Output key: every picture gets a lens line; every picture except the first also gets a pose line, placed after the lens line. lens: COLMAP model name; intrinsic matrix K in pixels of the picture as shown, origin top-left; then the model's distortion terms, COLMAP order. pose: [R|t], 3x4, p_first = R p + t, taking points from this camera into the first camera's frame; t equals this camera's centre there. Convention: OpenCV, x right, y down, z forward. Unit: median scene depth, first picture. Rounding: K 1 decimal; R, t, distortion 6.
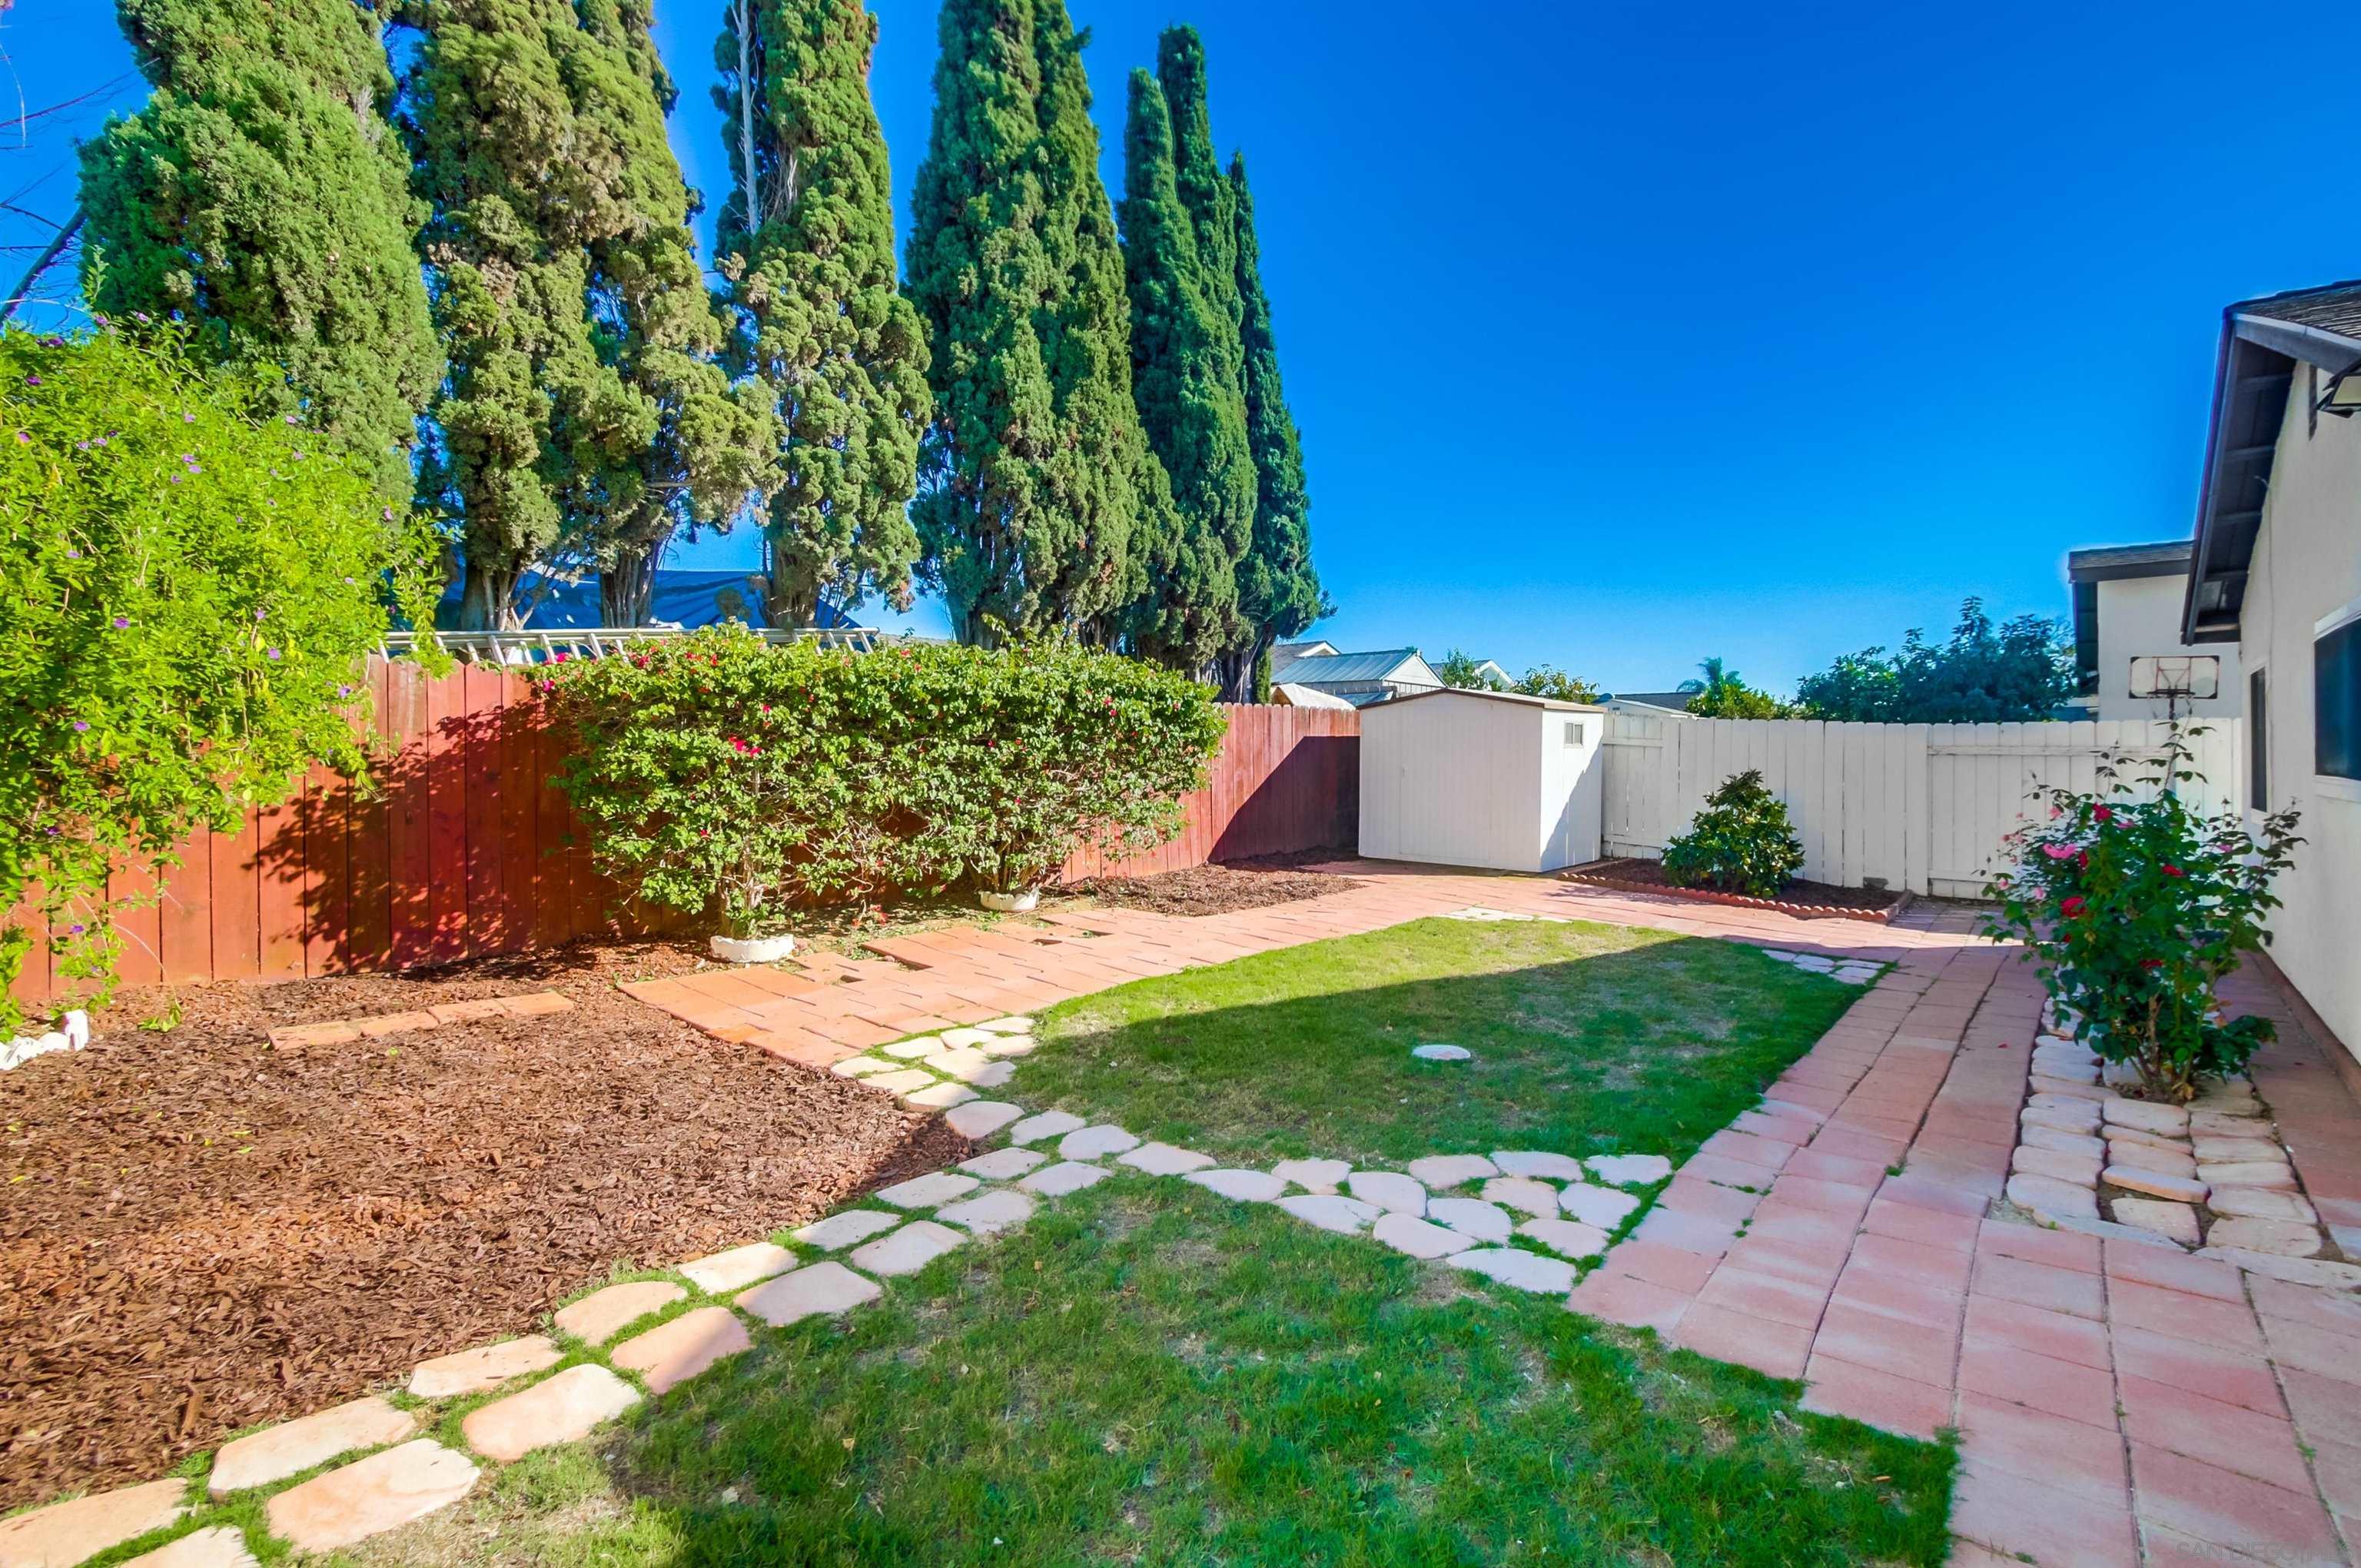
lens RADIAL K [[1090.4, 0, 1172.0], [0, 1090.4, 742.9], [0, 0, 1]] dist [-0.003680, 0.000165]
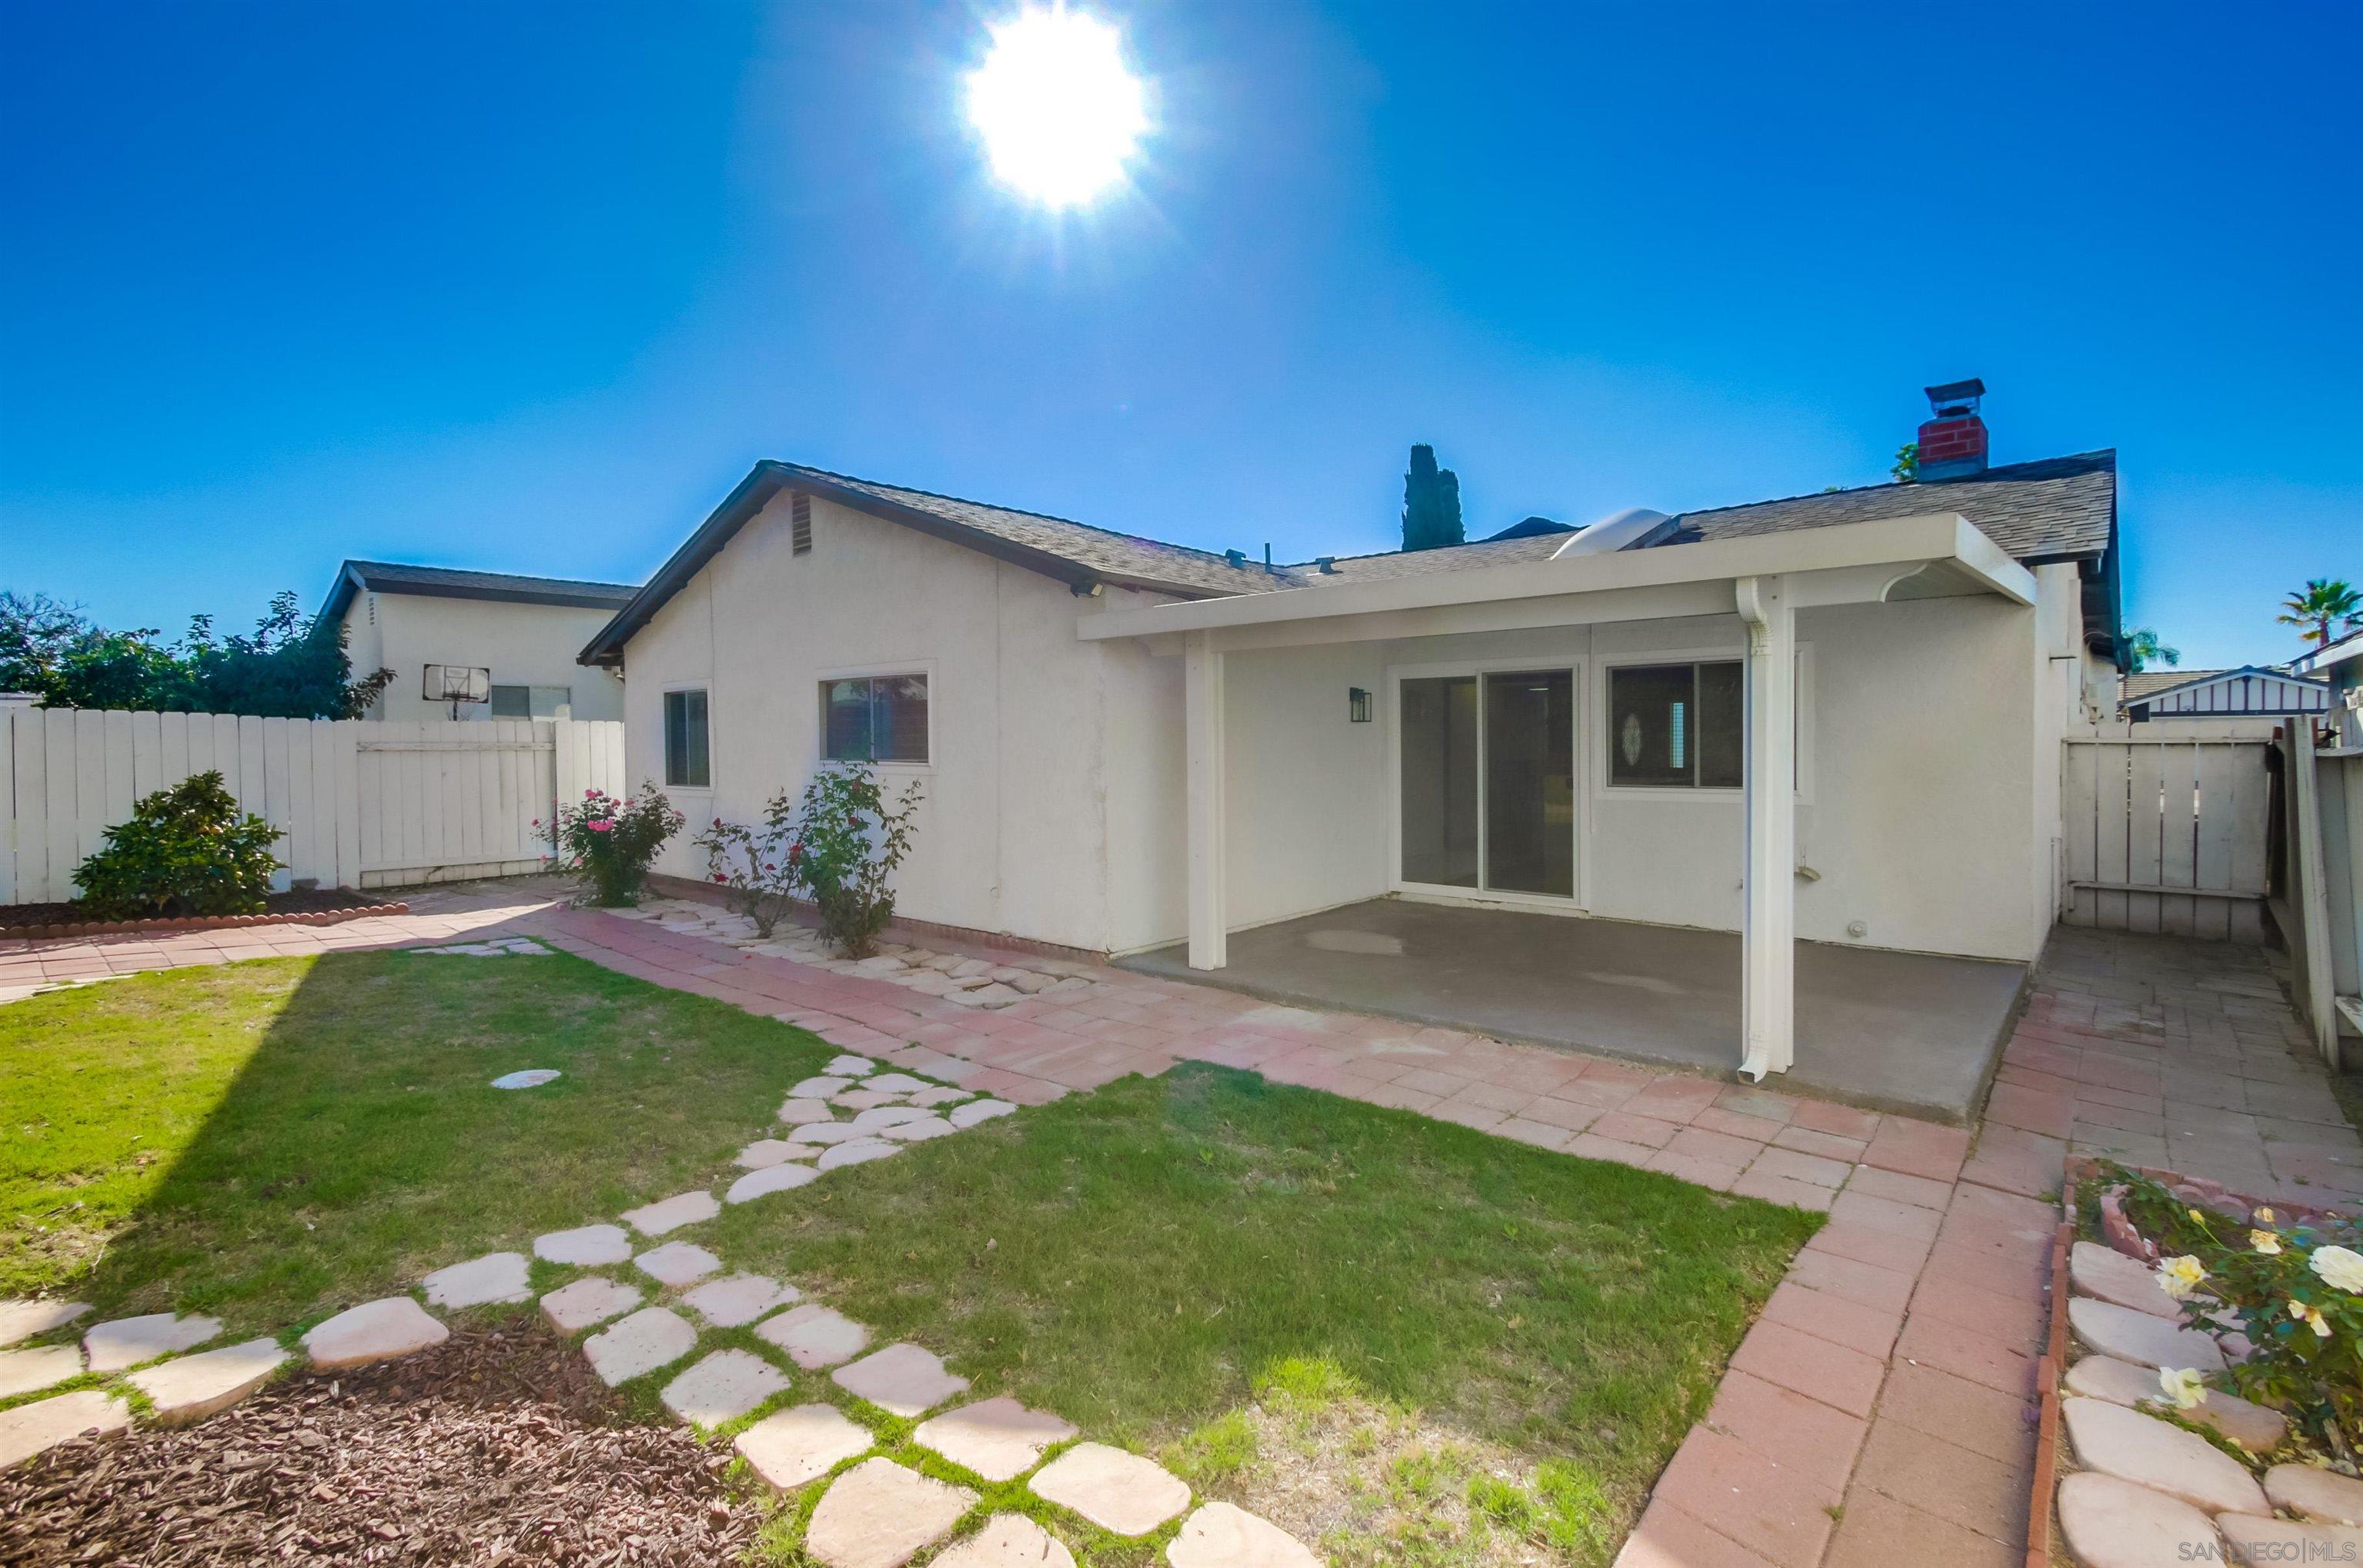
lens RADIAL K [[1113.5, 0, 1191.2], [0, 1113.5, 754.2], [0, 0, 1]] dist [-0.006731, 0.000568]
pose [[0.008360, -0.016293, 0.999832, -0.687840], [-0.001801, 0.999865, 0.016308, -0.009240], [-0.999963, -0.001937, 0.008329, 0.425995]]
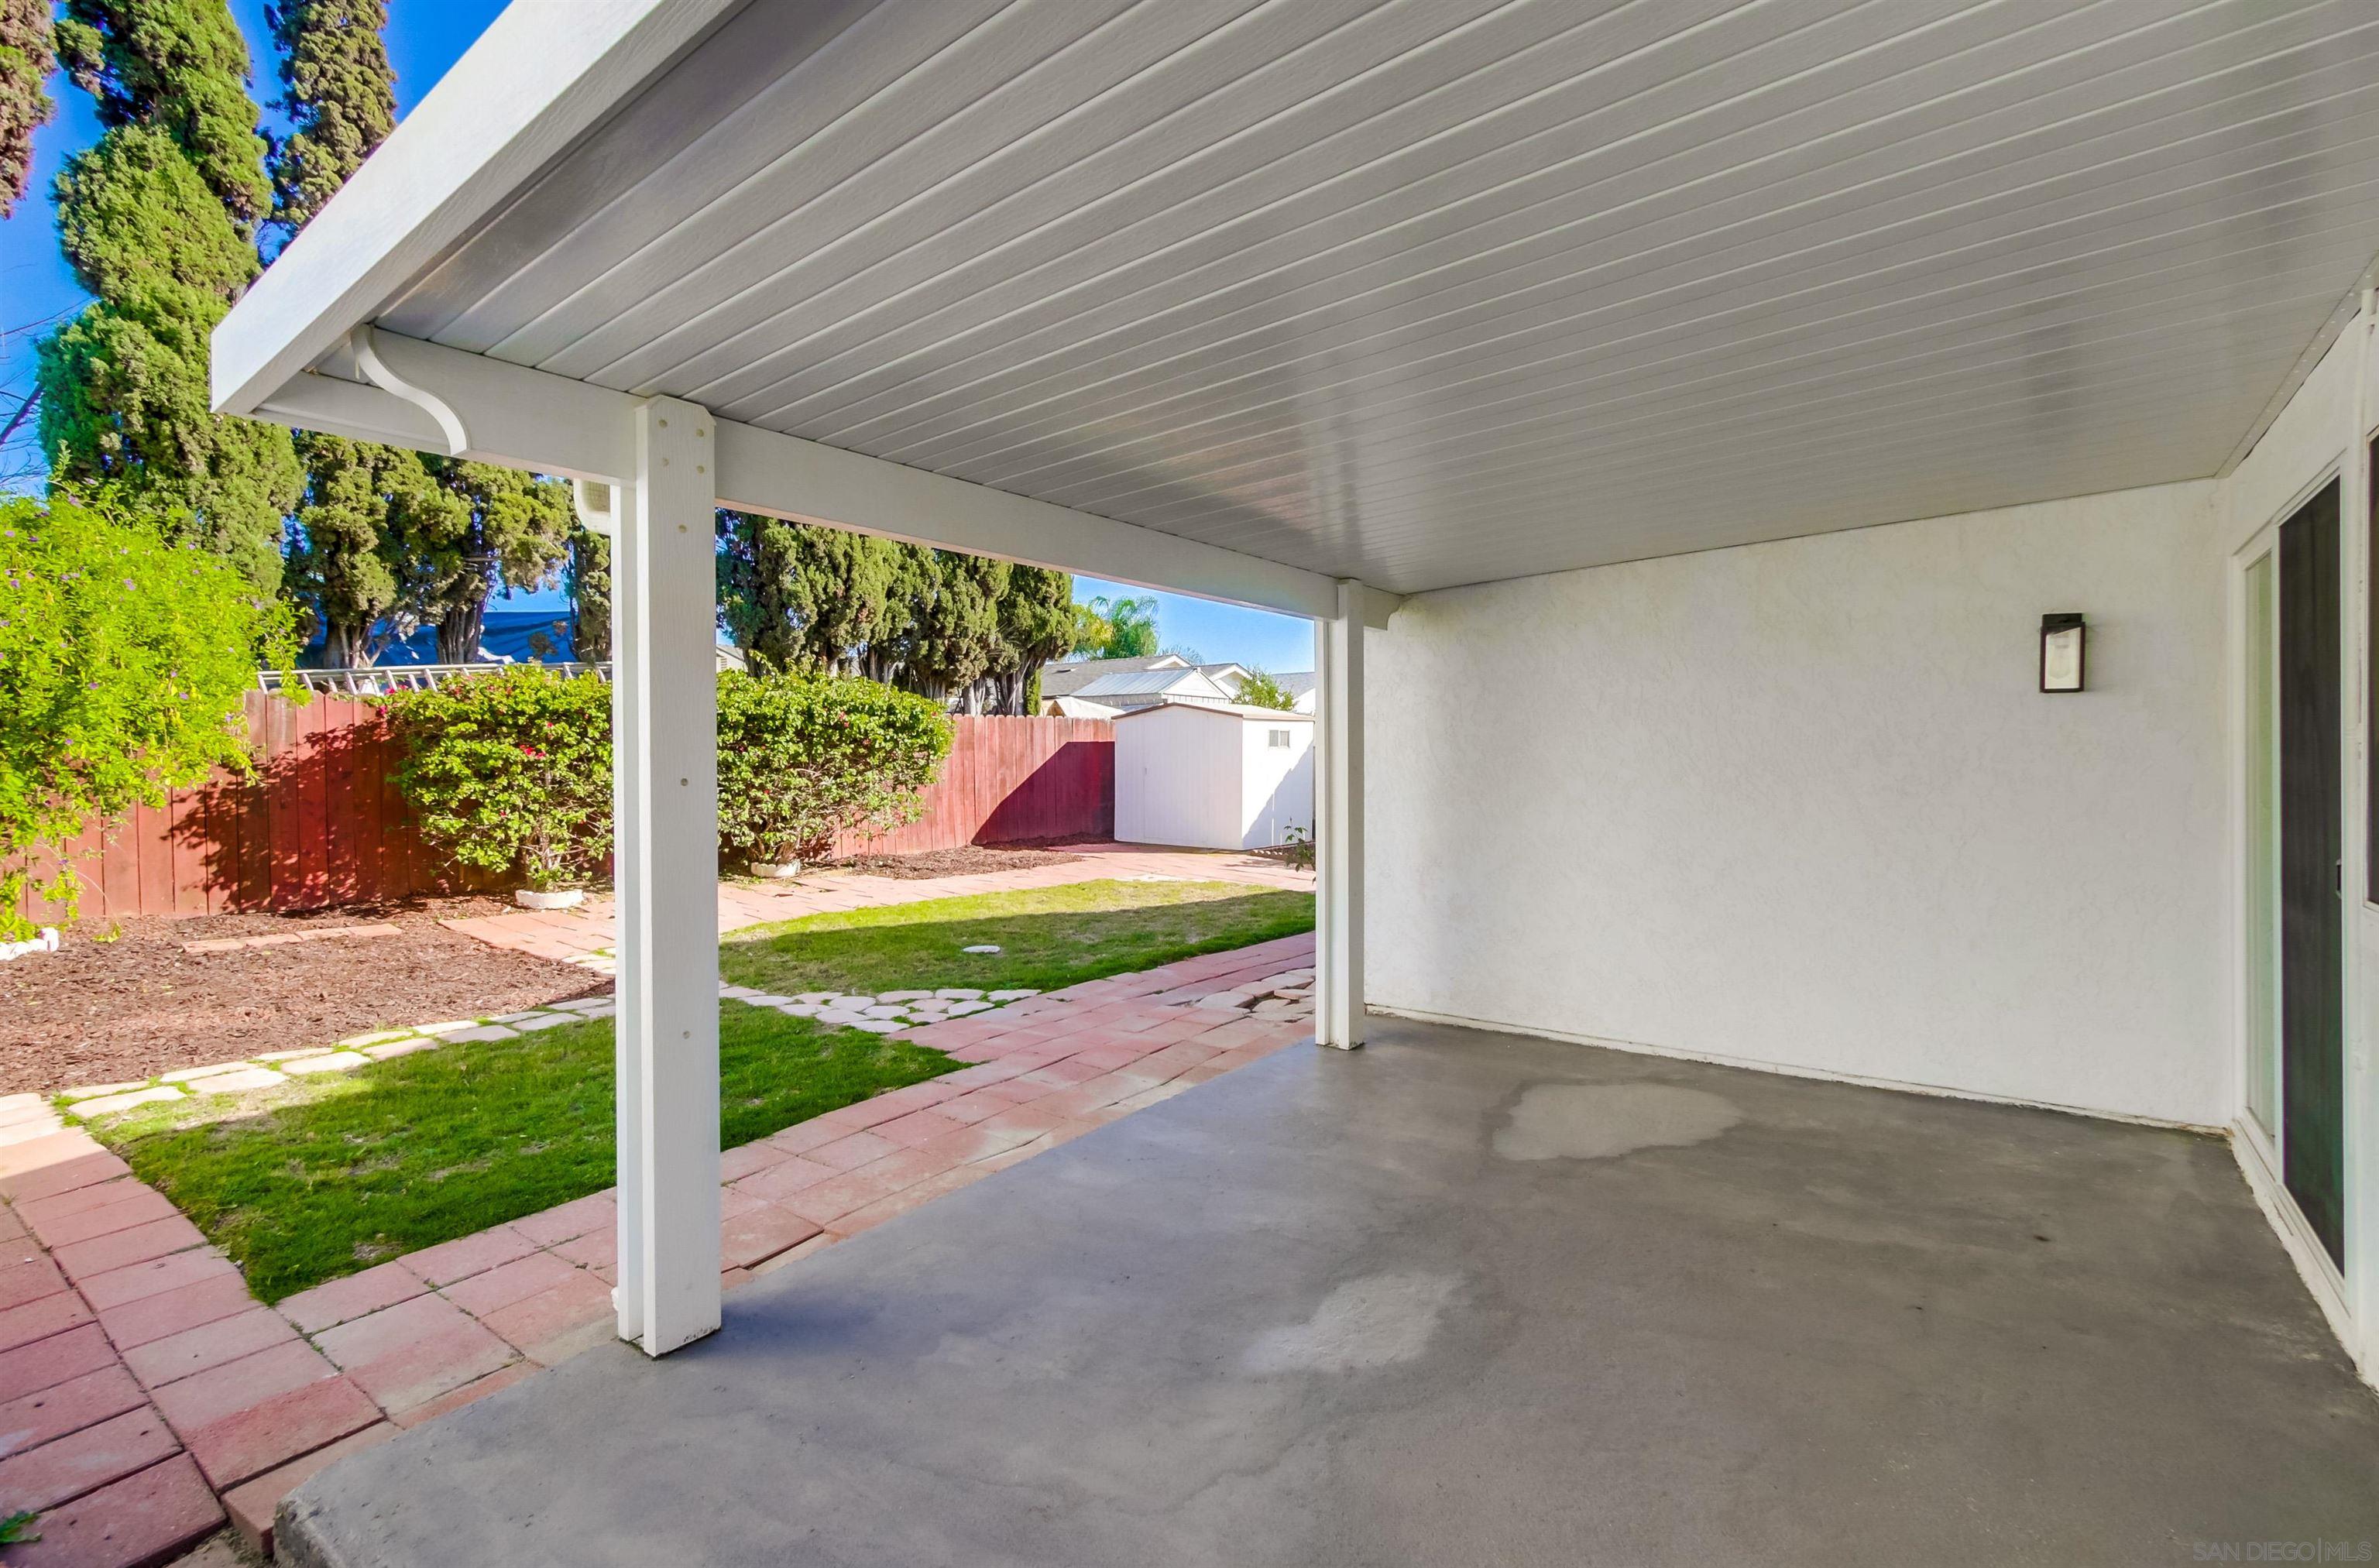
lens RADIAL K [[1115.5, 0, 1196.2], [0, 1115.5, 760.5], [0, 0, 1]] dist [0.000161, -0.001149]
pose [[0.998677, -0.006327, 0.051035, 0.458662], [0.005753, 0.999919, 0.011385, 0.003134], [-0.051103, -0.011076, 0.998632, -0.565704]]
